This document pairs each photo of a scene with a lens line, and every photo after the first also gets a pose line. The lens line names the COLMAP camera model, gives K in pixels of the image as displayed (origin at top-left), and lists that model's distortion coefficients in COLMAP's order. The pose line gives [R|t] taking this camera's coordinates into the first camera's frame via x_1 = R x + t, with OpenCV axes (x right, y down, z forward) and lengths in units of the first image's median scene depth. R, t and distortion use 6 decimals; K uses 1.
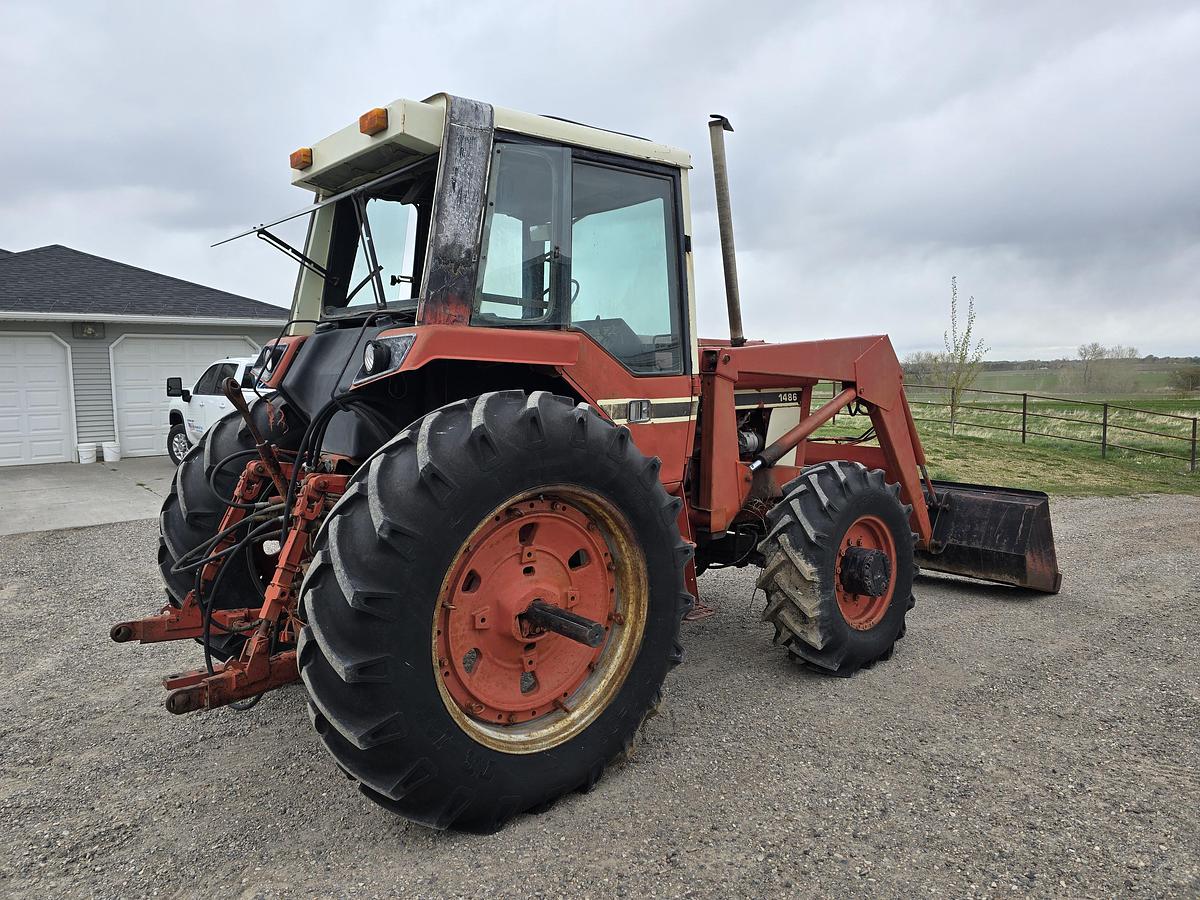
lens RADIAL K [[801.9, 0, 601.1], [0, 801.9, 450.4], [0, 0, 1]] dist [0.072358, -0.080533]
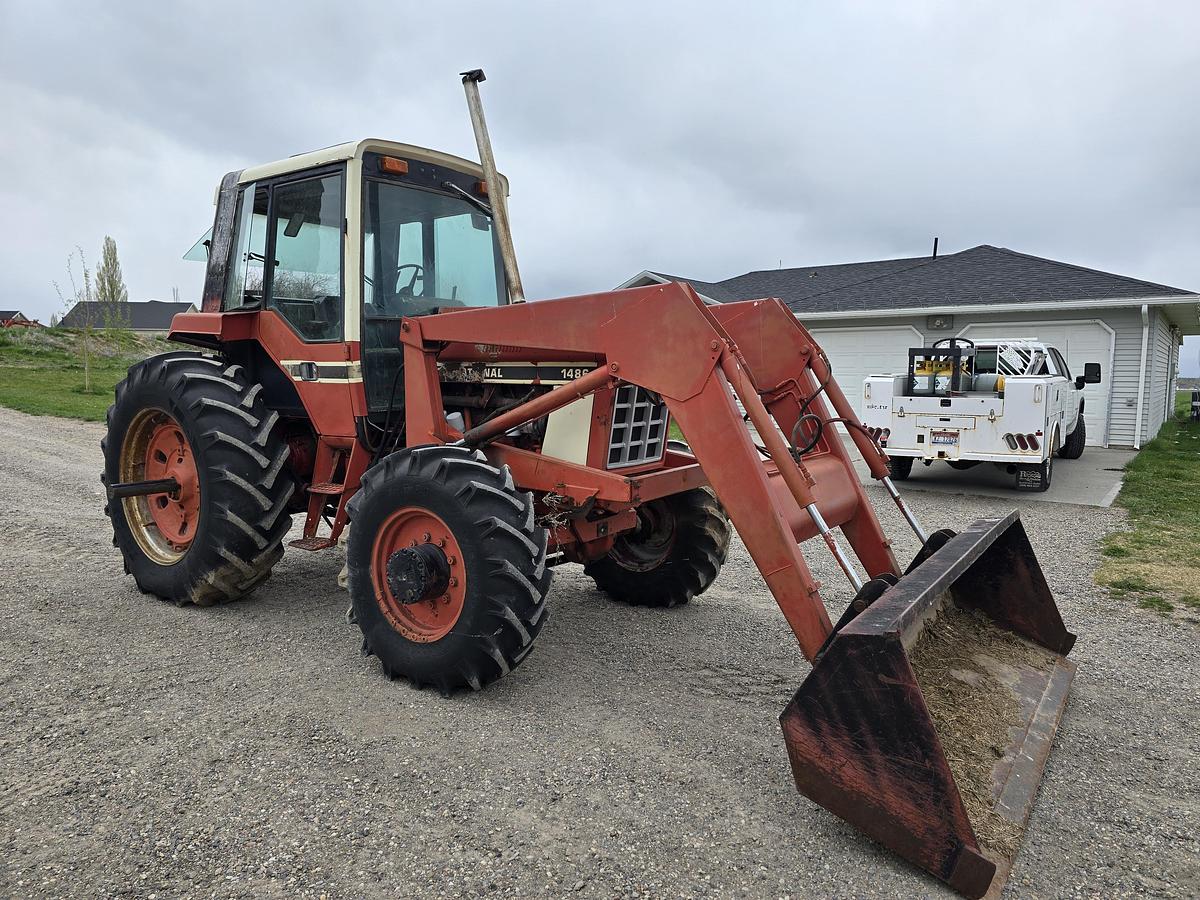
lens RADIAL K [[801.9, 0, 607.2], [0, 801.9, 446.4], [0, 0, 1]] dist [0.072358, -0.080533]
pose [[0.249377, 0.106986, -0.962479, 1.313255], [-0.105668, 0.990951, 0.082772, -0.082044], [0.962624, 0.081062, 0.258425, 1.073882]]
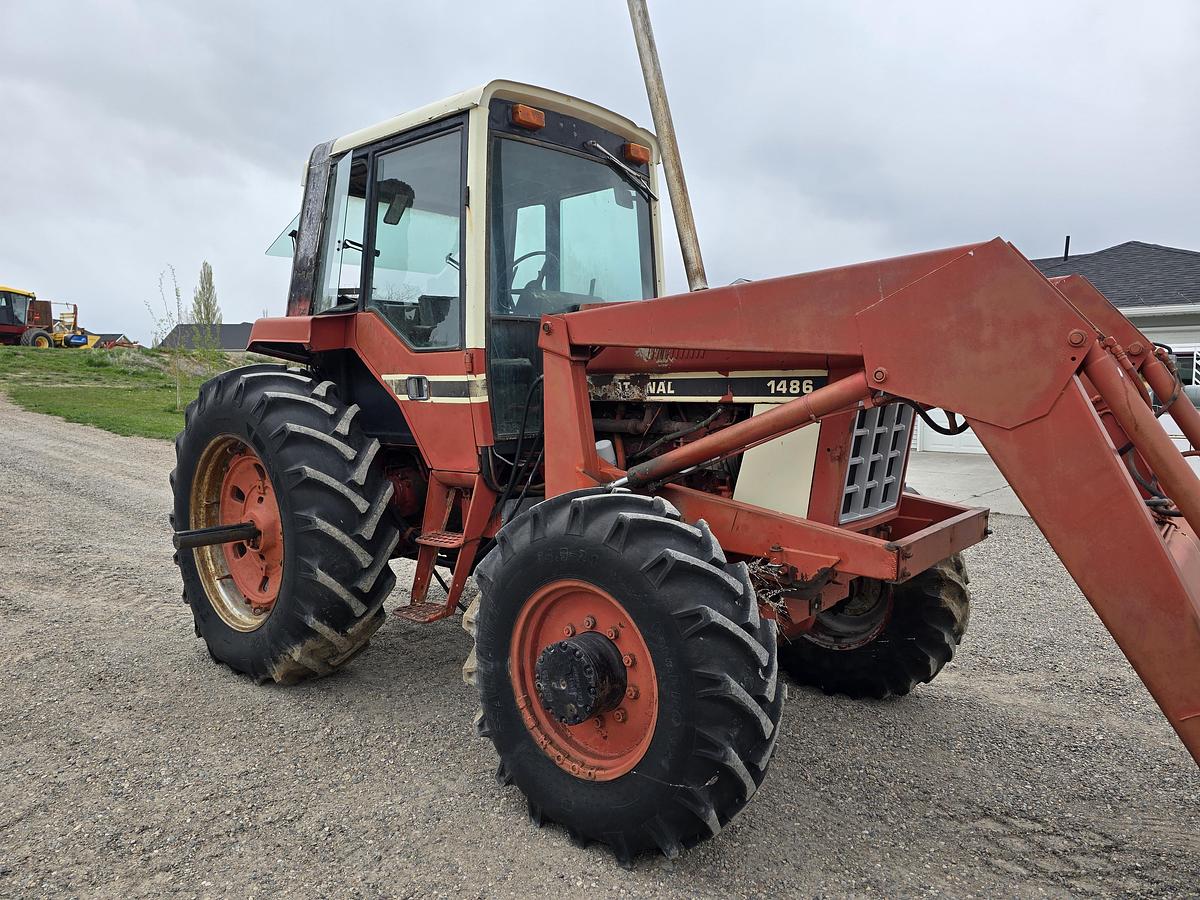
lens RADIAL K [[801.9, 0, 602.8], [0, 801.9, 456.8], [0, 0, 1]] dist [0.072358, -0.080533]
pose [[0.157989, 0.100384, -0.982325, 0.994642], [-0.098136, 0.991490, 0.085538, -0.068302], [0.982552, 0.082888, 0.166496, 1.011065]]
